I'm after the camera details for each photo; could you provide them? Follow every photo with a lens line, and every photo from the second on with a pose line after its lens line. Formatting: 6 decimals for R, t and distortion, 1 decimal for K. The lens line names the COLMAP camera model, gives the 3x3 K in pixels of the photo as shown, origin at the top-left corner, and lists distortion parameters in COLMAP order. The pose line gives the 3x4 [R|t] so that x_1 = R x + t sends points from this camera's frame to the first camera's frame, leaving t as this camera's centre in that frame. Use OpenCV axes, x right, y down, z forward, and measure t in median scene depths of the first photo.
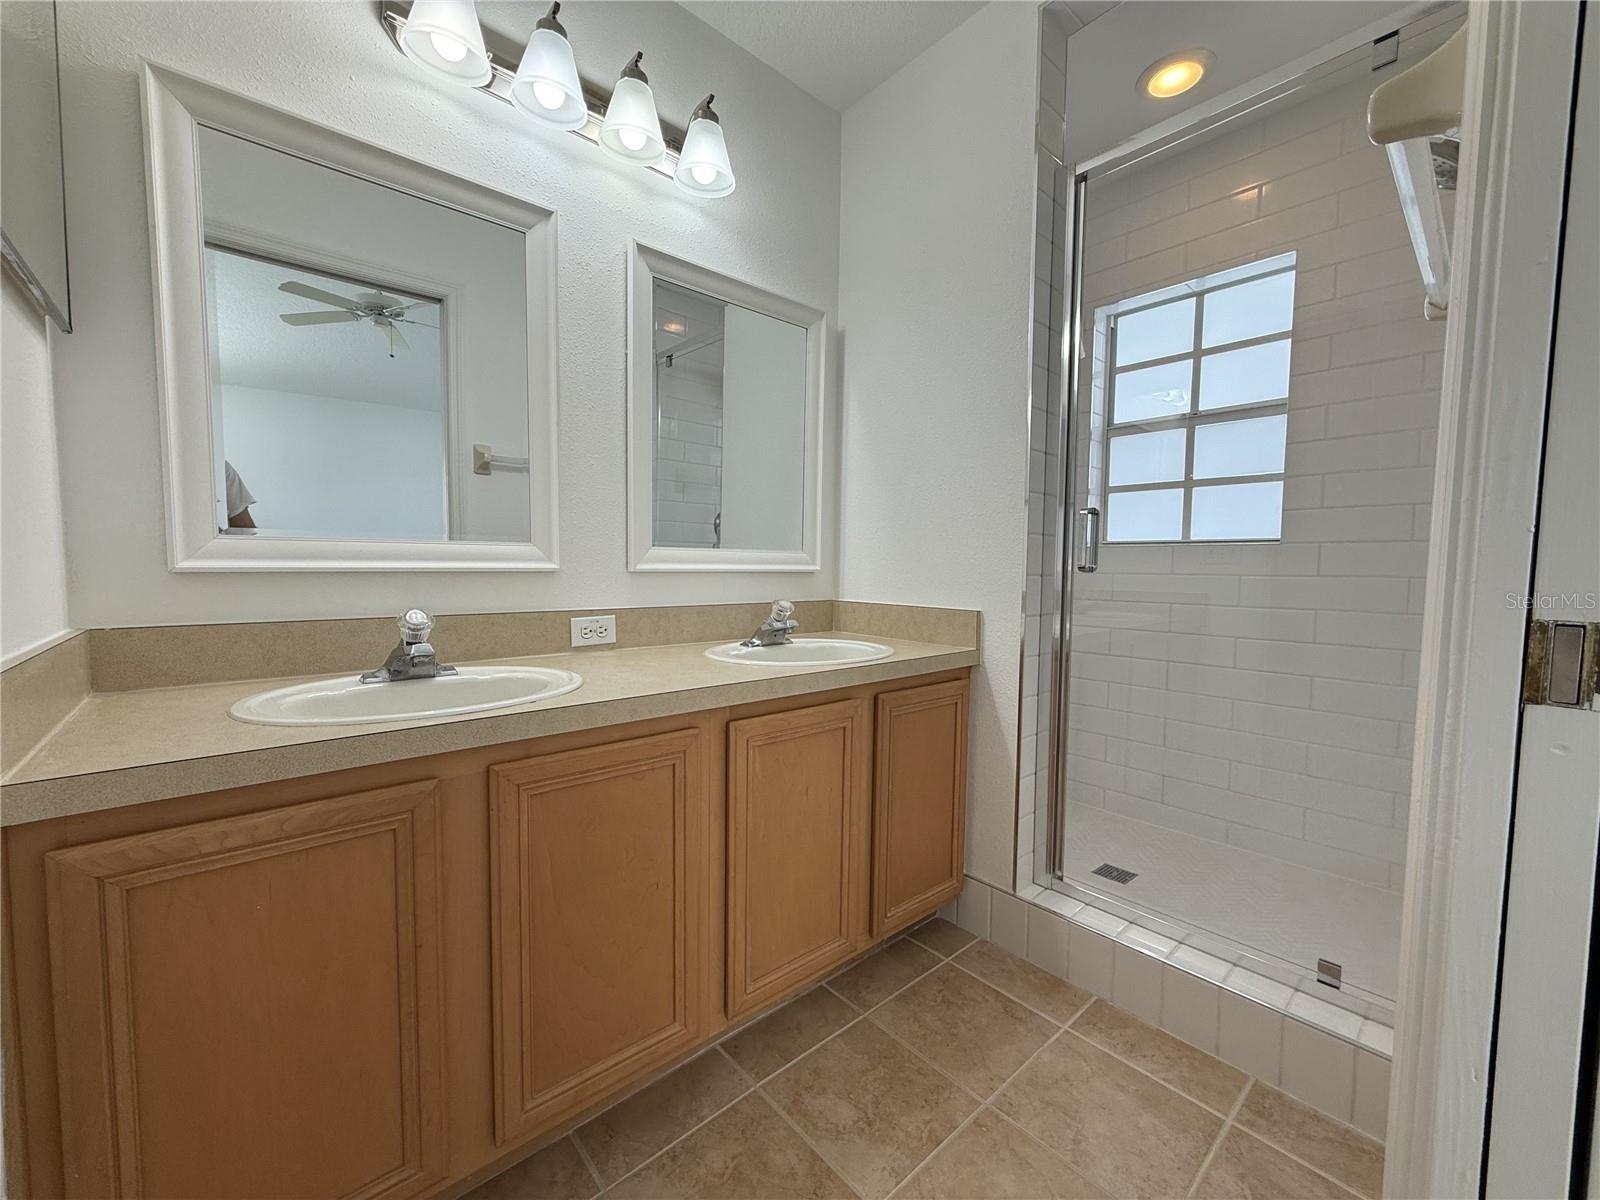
lens RADIAL K [[635.8, 0, 794.8], [0, 635.8, 604.8], [0, 0, 1]] dist [0.000522, 0.000013]
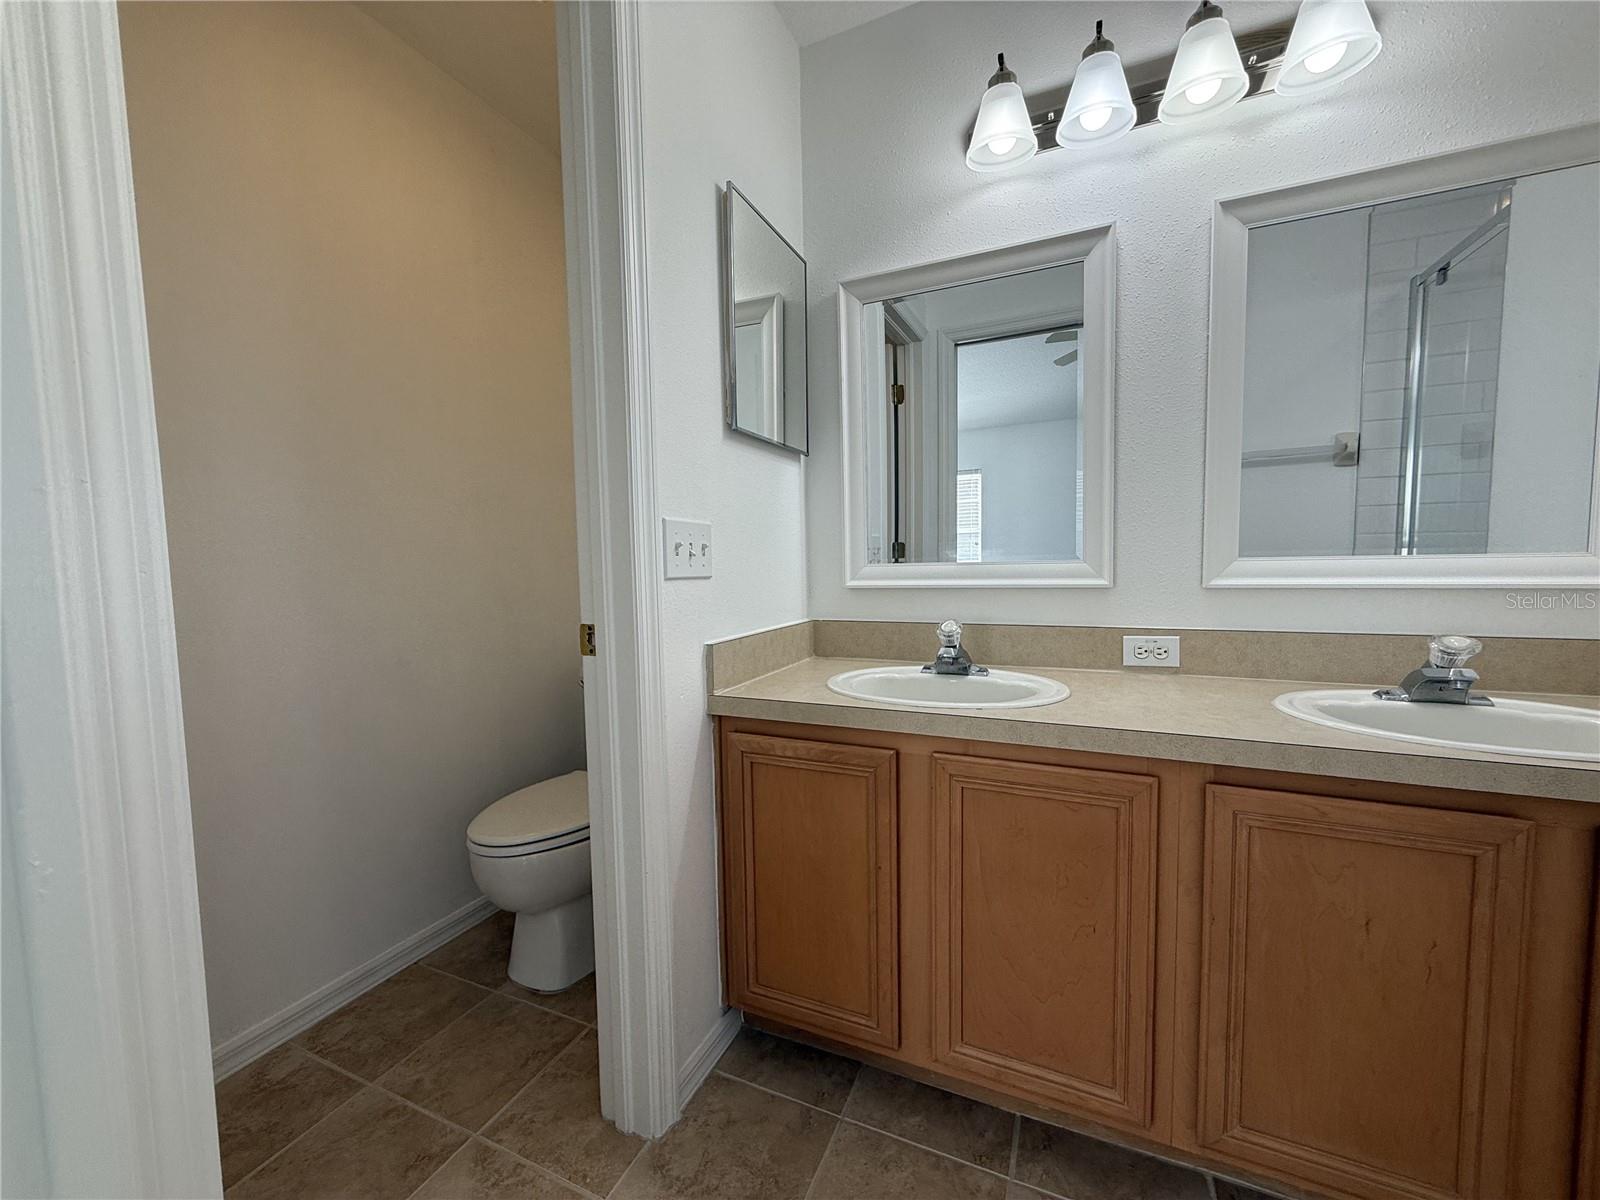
lens RADIAL K [[635.8, 0, 794.8], [0, 635.8, 604.8], [0, 0, 1]] dist [0.000522, 0.000013]
pose [[0.411841, 0.043038, -0.910239, 0.394178], [-0.035274, 0.998888, 0.031270, -0.047613], [0.910573, 0.019229, 0.412901, 0.176641]]
